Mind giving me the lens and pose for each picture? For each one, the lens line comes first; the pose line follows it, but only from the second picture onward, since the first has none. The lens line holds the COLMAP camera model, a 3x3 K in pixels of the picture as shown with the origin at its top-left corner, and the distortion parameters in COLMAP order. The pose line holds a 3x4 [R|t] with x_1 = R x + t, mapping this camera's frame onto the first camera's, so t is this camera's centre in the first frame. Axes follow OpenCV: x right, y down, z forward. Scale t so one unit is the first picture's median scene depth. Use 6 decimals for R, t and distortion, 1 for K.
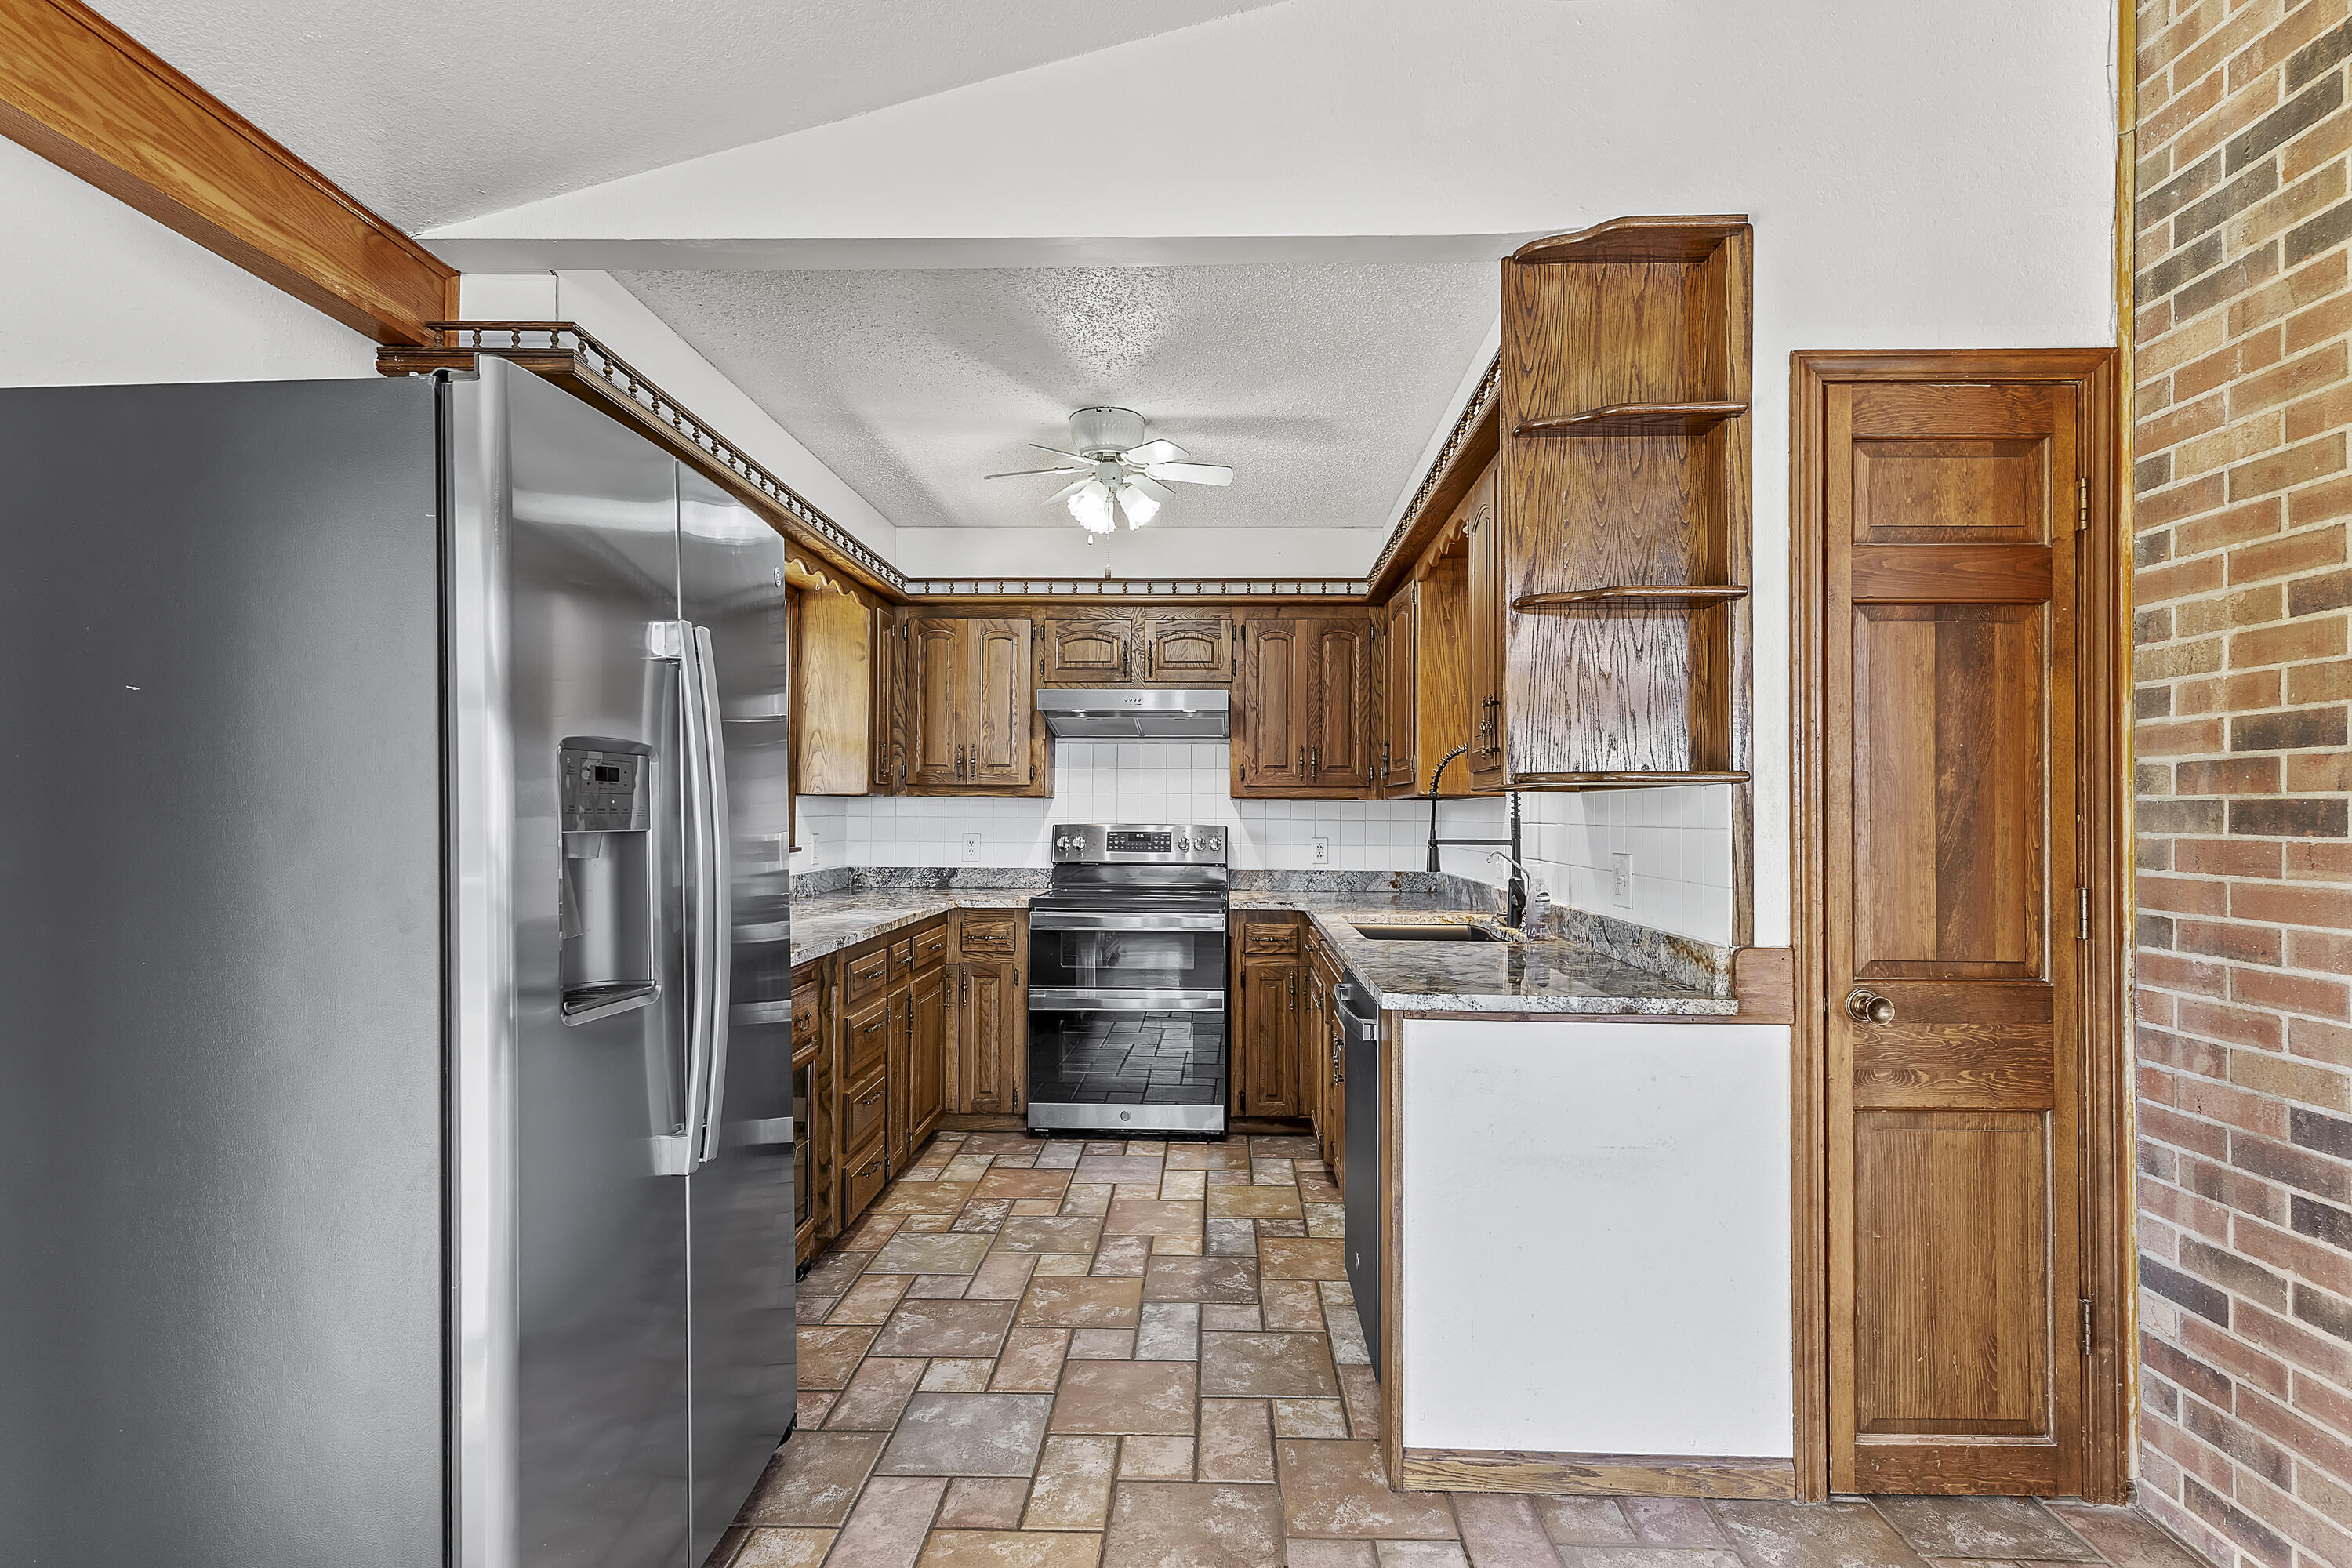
lens RADIAL K [[1152.9, 0, 1122.3], [0, 1152.9, 789.0], [0, 0, 1]] dist [0.002766, 0.000224]
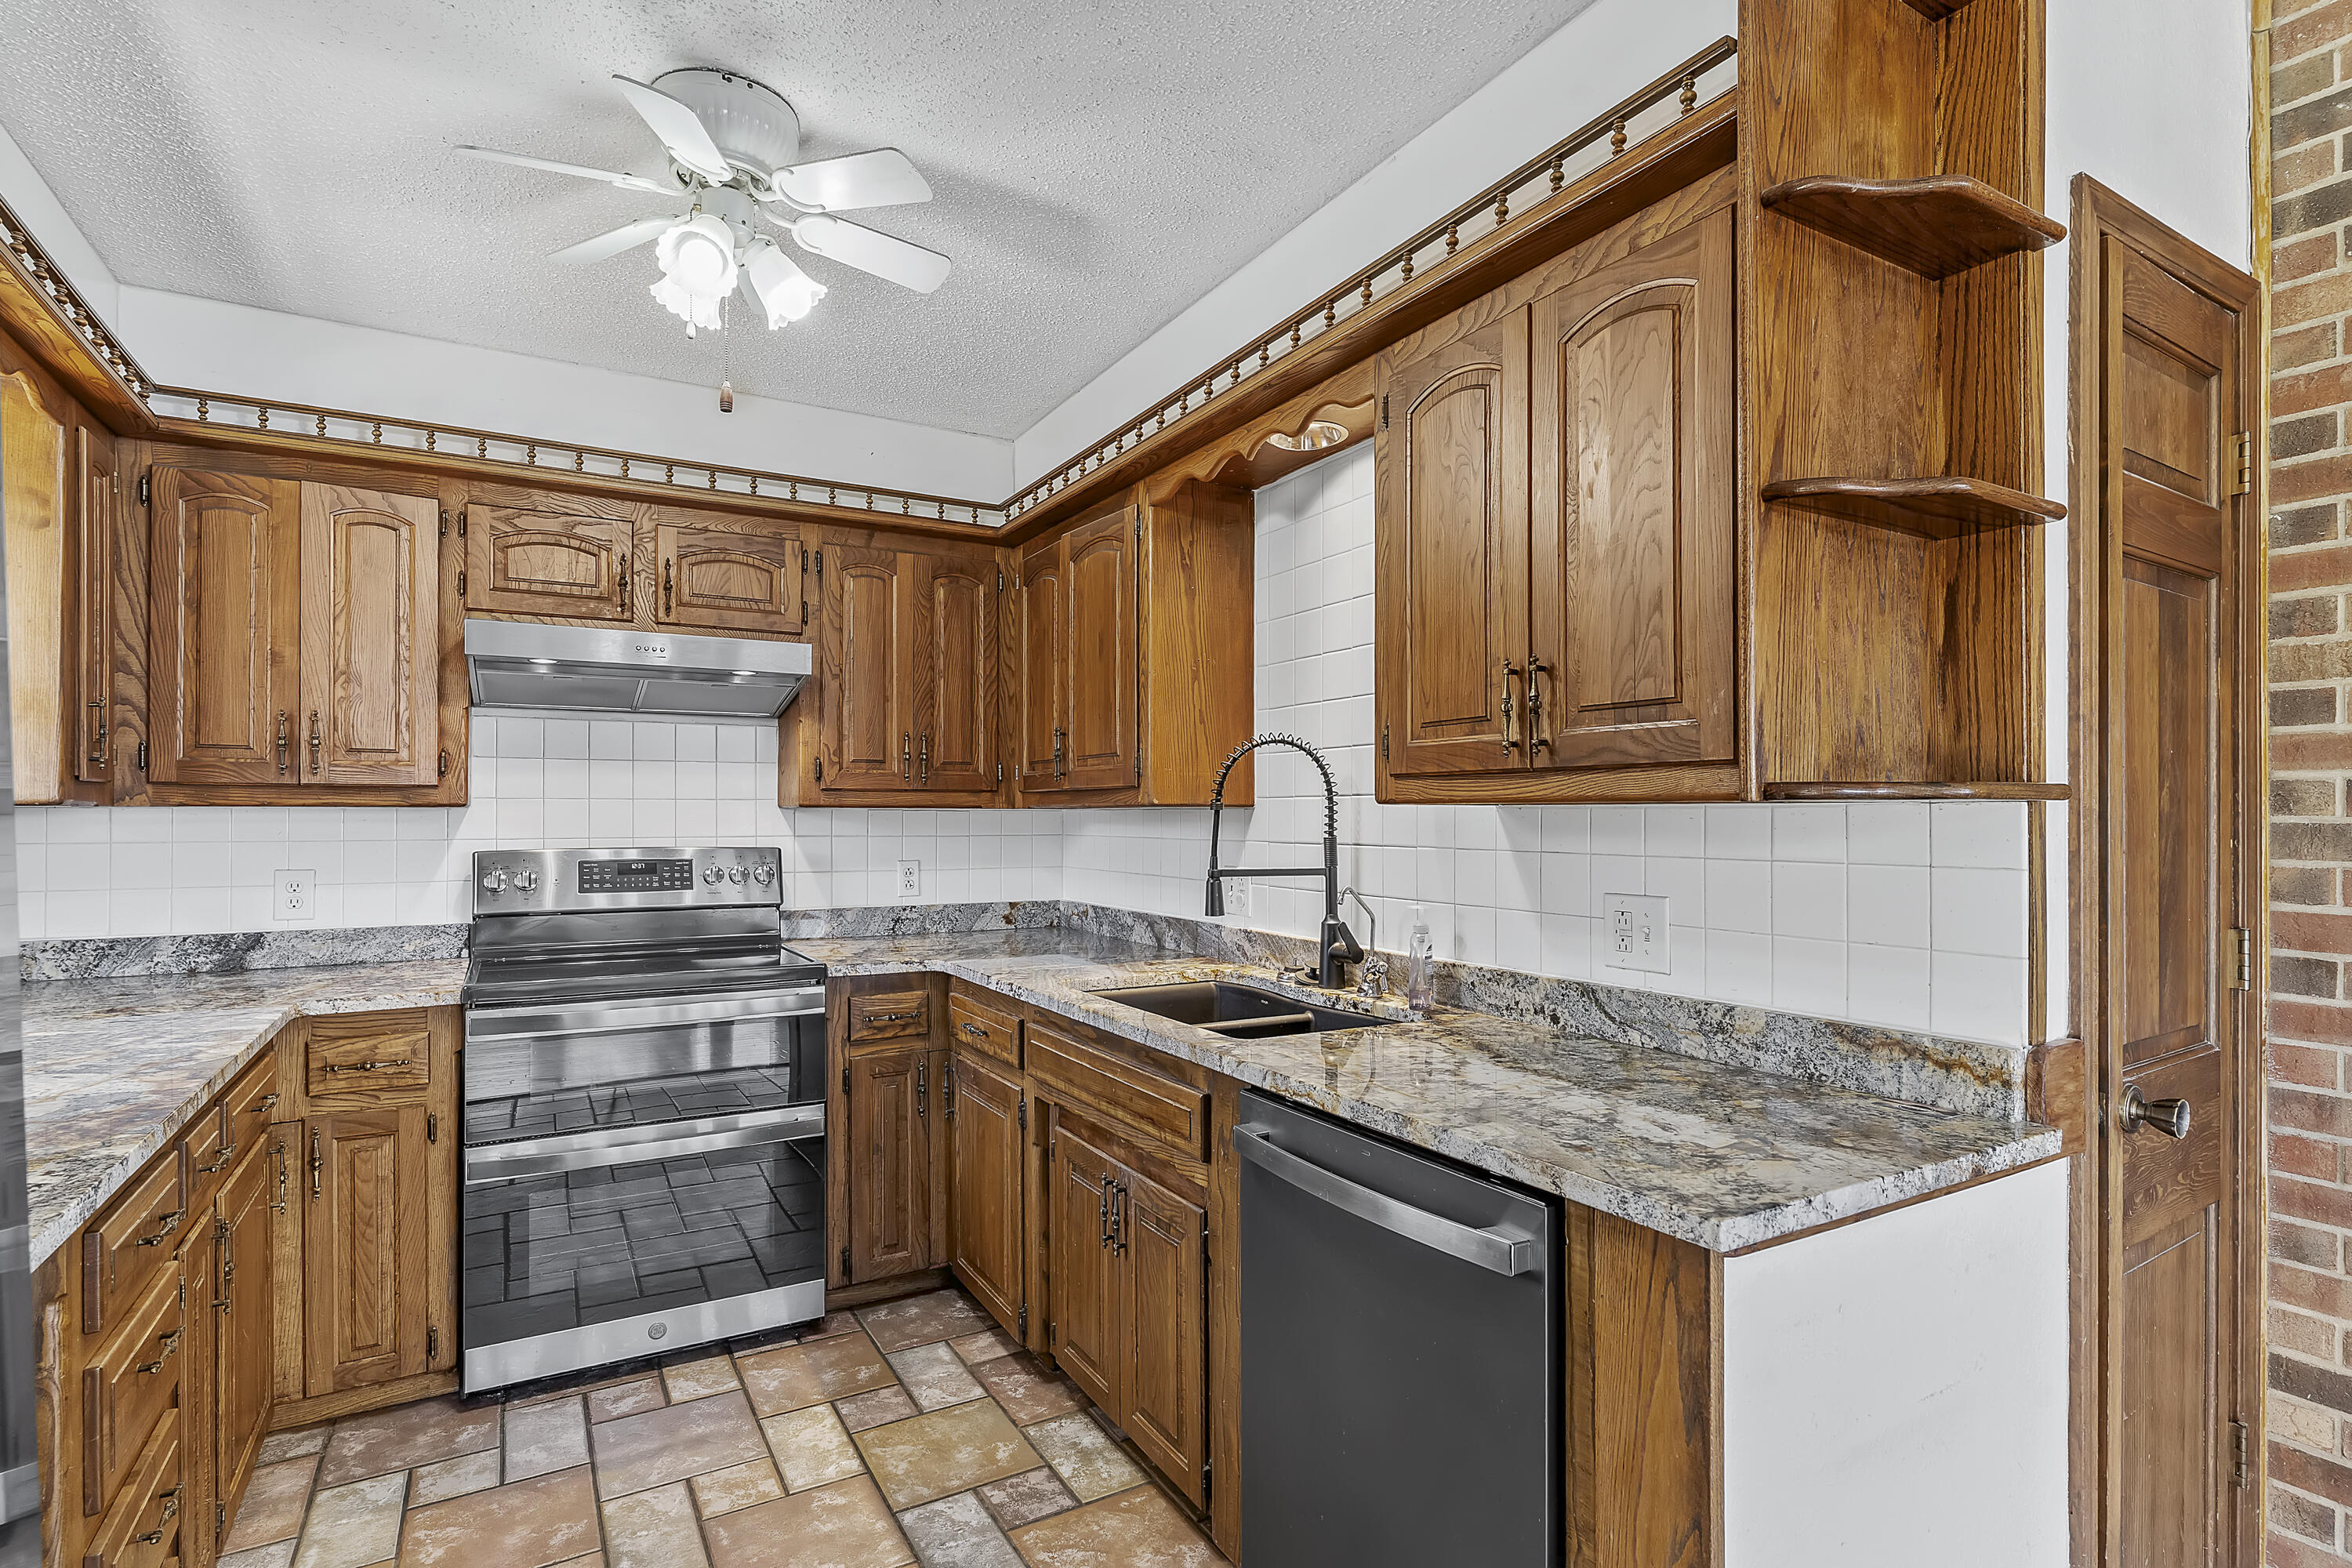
lens RADIAL K [[1160.9, 0, 1184.0], [0, 1160.9, 804.9], [0, 0, 1]] dist [-0.000244, -0.000491]
pose [[0.818973, -0.003261, 0.573822, -0.120569], [-0.005858, 0.999884, 0.014043, -0.004517], [-0.573802, -0.014863, 0.818859, 0.343851]]
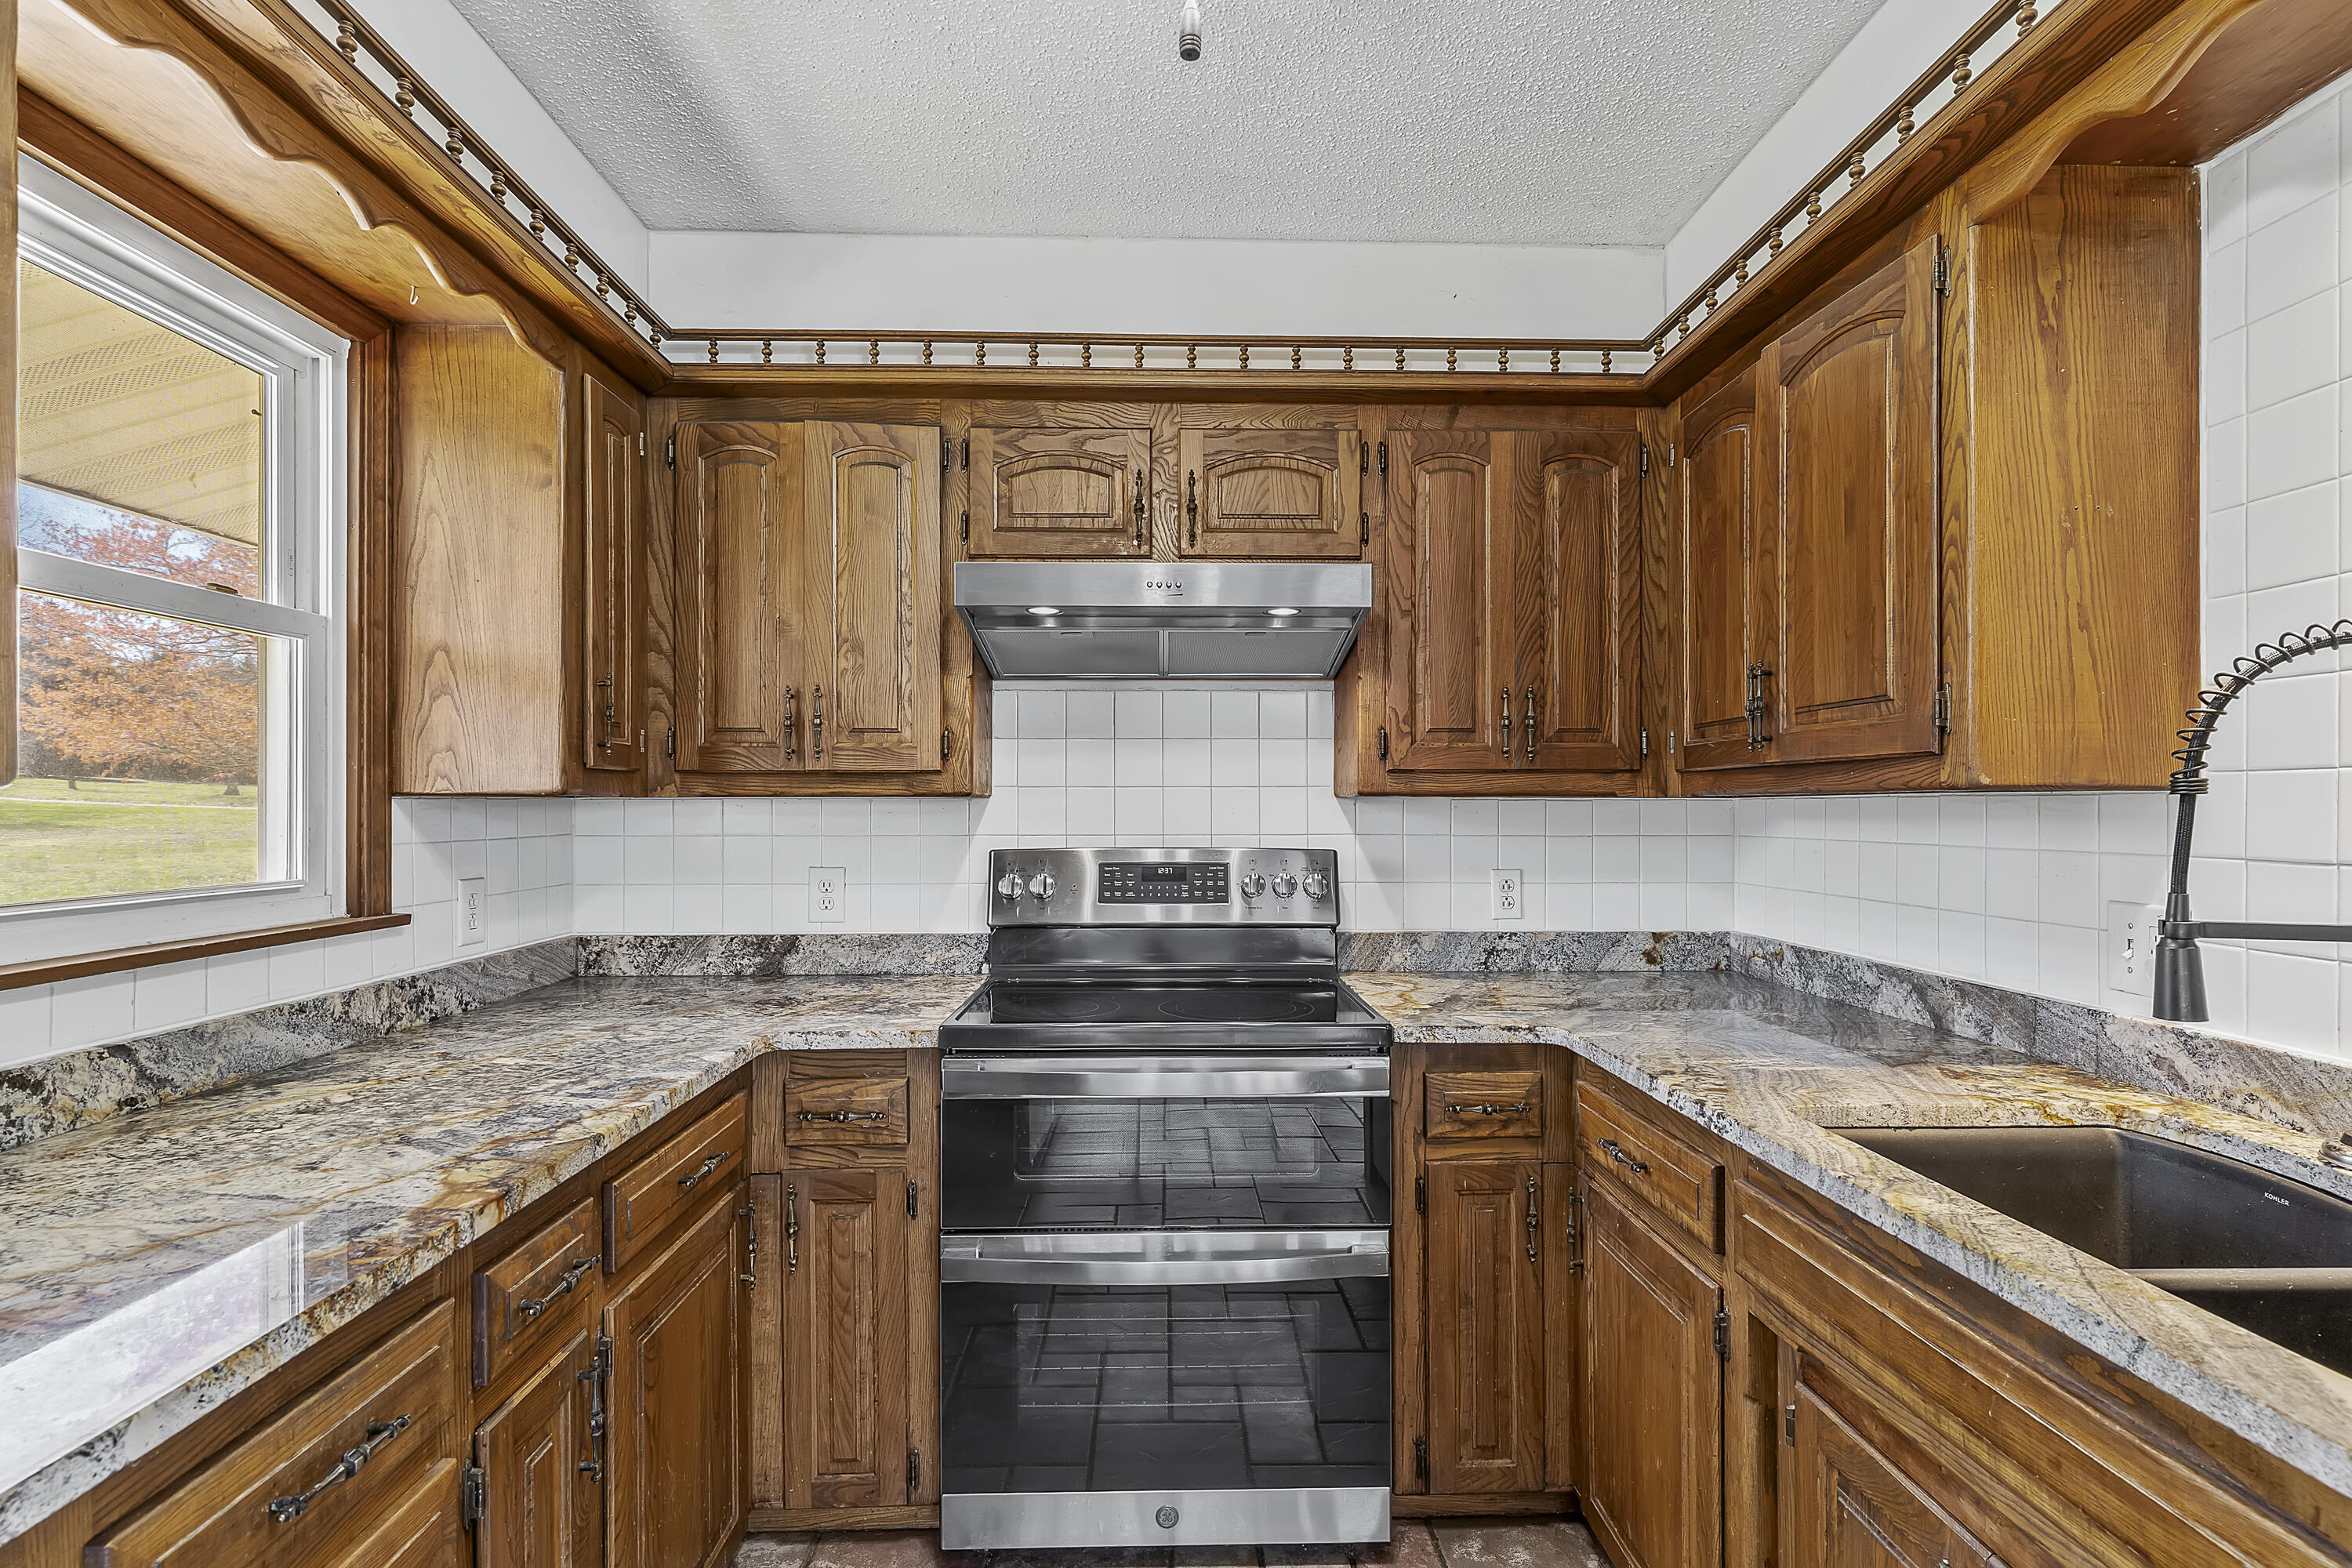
lens RADIAL K [[1150.7, 0, 1209.8], [0, 1150.7, 806.8], [0, 0, 1]] dist [0.000689, 0.000068]
pose [[0.990255, -0.008225, 0.139022, -0.040190], [0.005239, 0.999748, 0.021827, 0.001833], [-0.139166, -0.020886, 0.990049, 0.568376]]
